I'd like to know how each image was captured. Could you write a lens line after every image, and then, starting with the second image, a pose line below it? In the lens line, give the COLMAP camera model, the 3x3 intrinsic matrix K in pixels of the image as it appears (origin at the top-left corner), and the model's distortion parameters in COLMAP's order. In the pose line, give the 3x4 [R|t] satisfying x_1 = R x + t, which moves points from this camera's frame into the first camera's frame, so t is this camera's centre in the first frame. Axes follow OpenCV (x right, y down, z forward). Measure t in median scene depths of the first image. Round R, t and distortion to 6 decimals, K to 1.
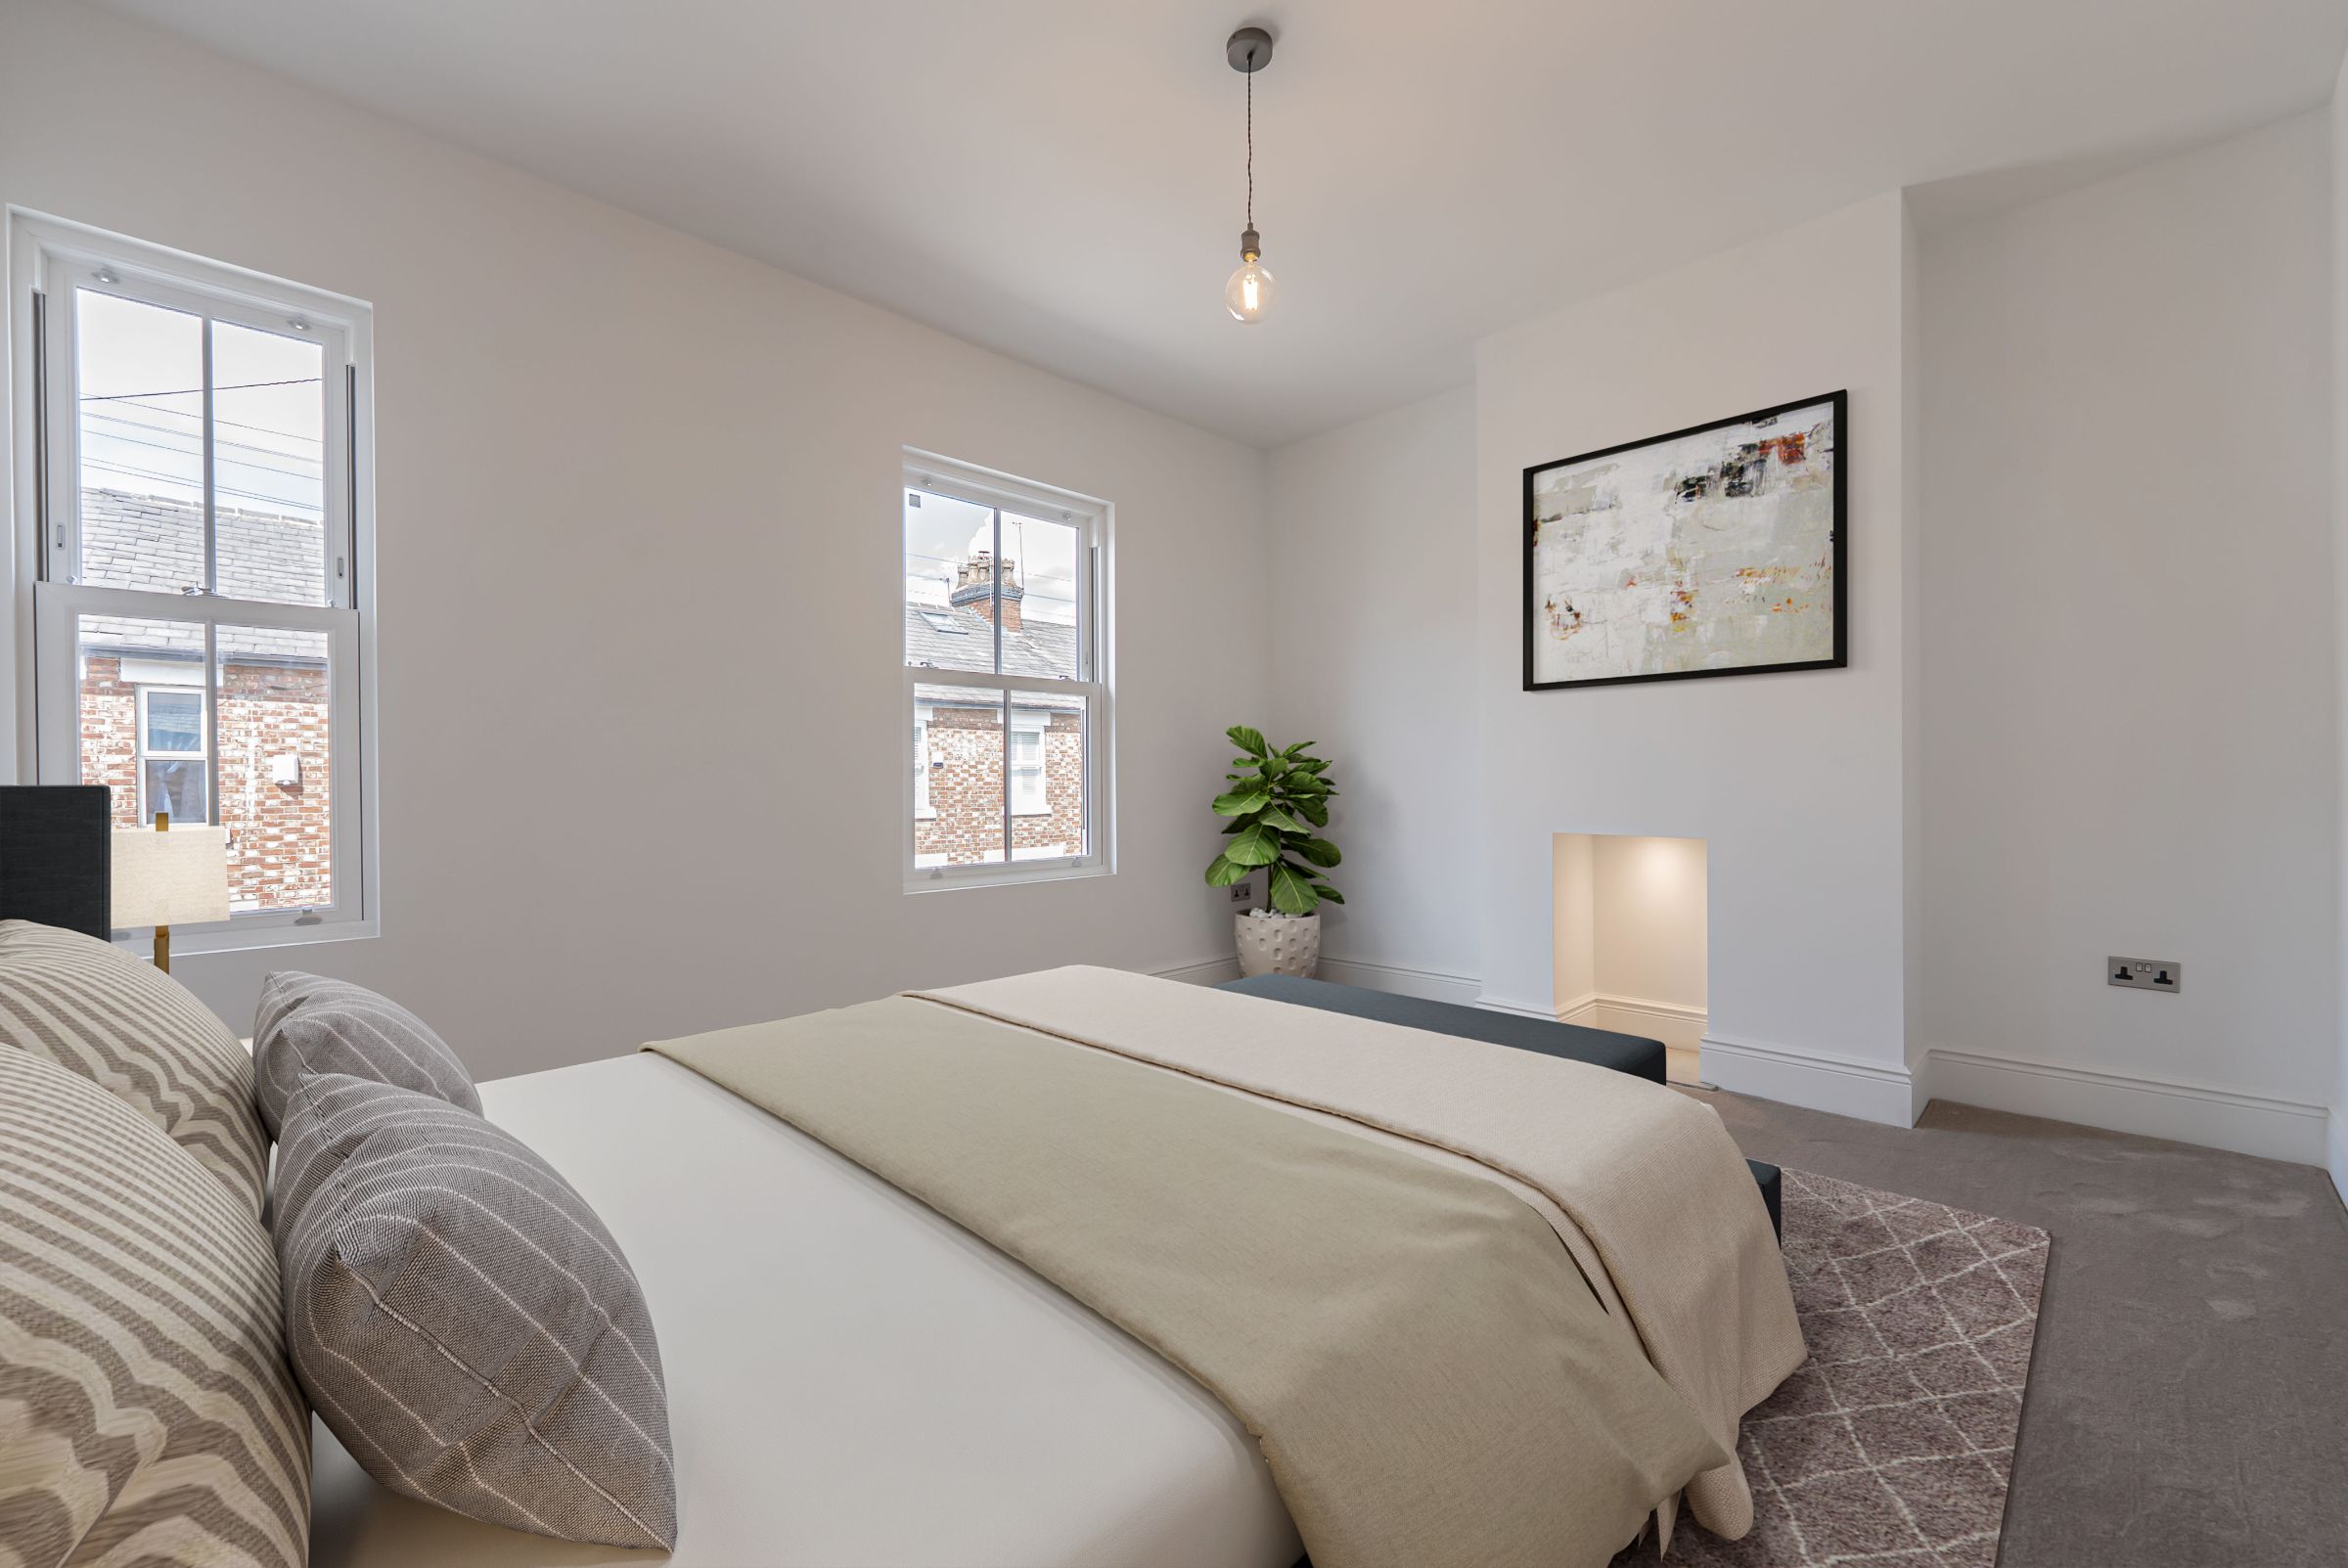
lens RADIAL K [[943.9, 0, 1180.0], [0, 943.9, 790.6], [0, 0, 1]] dist [-0.001395, -0.000403]
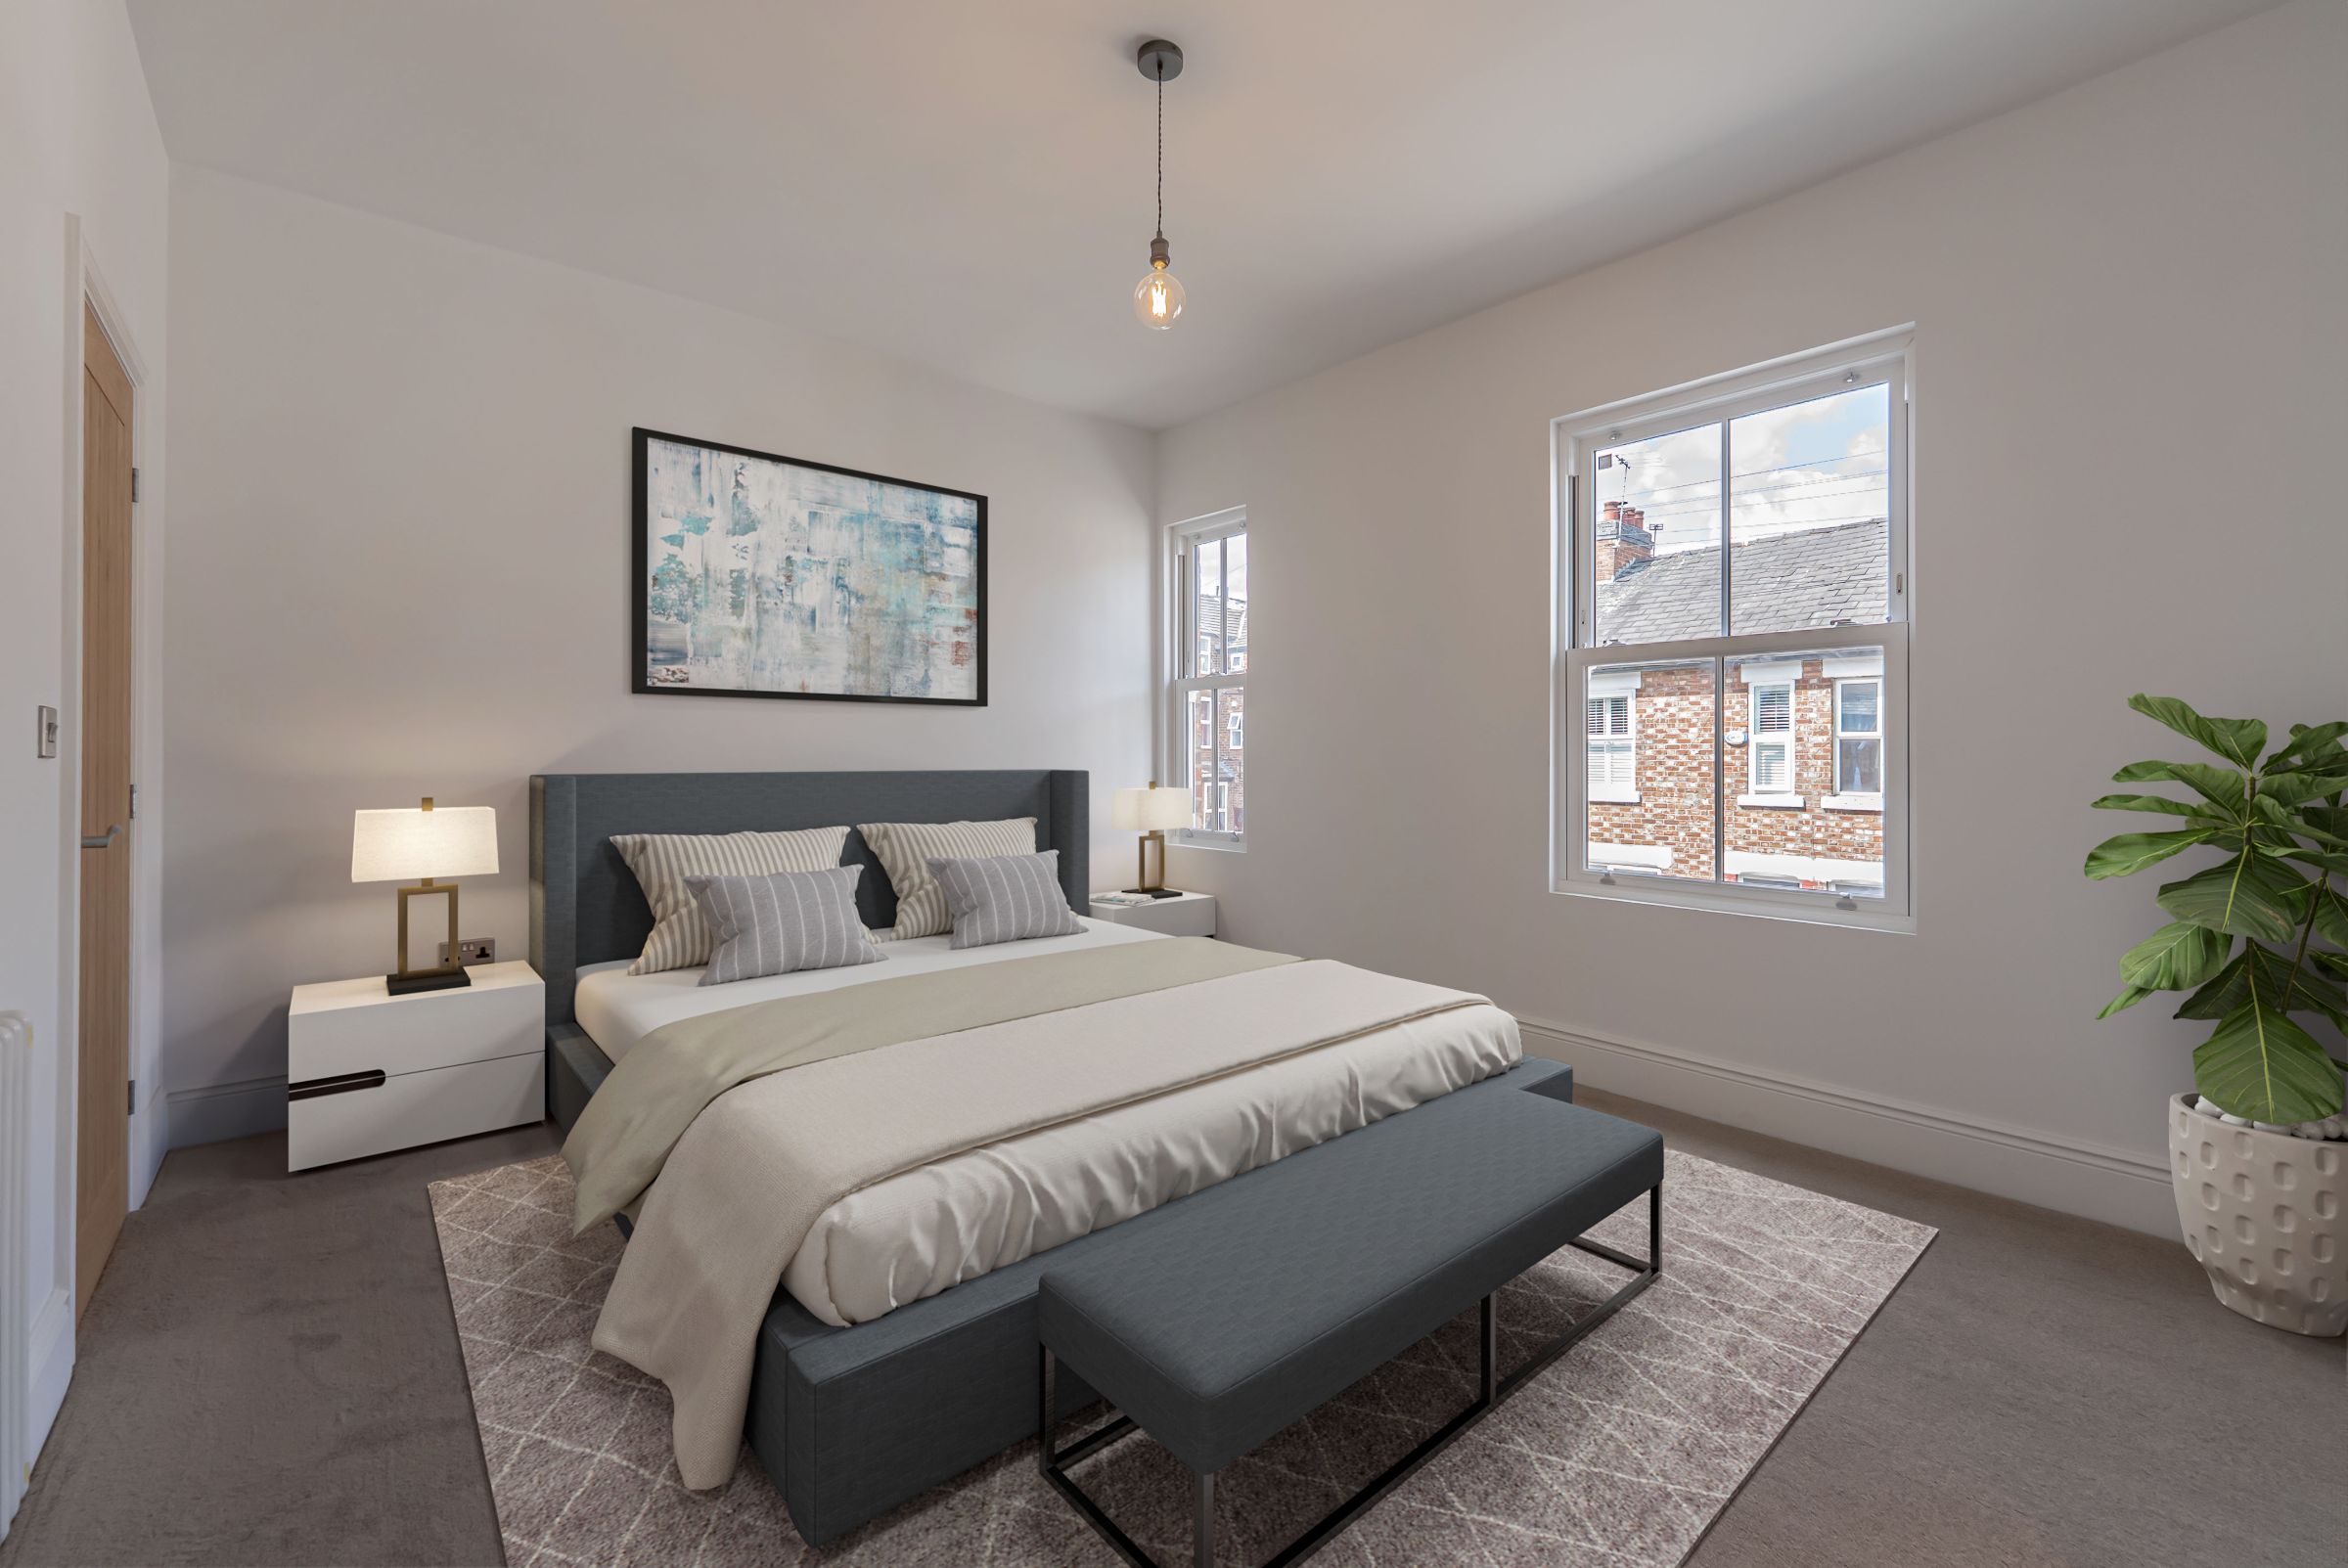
lens RADIAL K [[983.3, 0, 1168.5], [0, 983.3, 751.6], [0, 0, 1]] dist [-0.071336, -0.000151]
pose [[-0.083621, -0.005042, -0.996485, 0.611925], [-0.008140, 0.999957, -0.004376, -0.010187], [0.996464, 0.007746, -0.083658, 0.619310]]
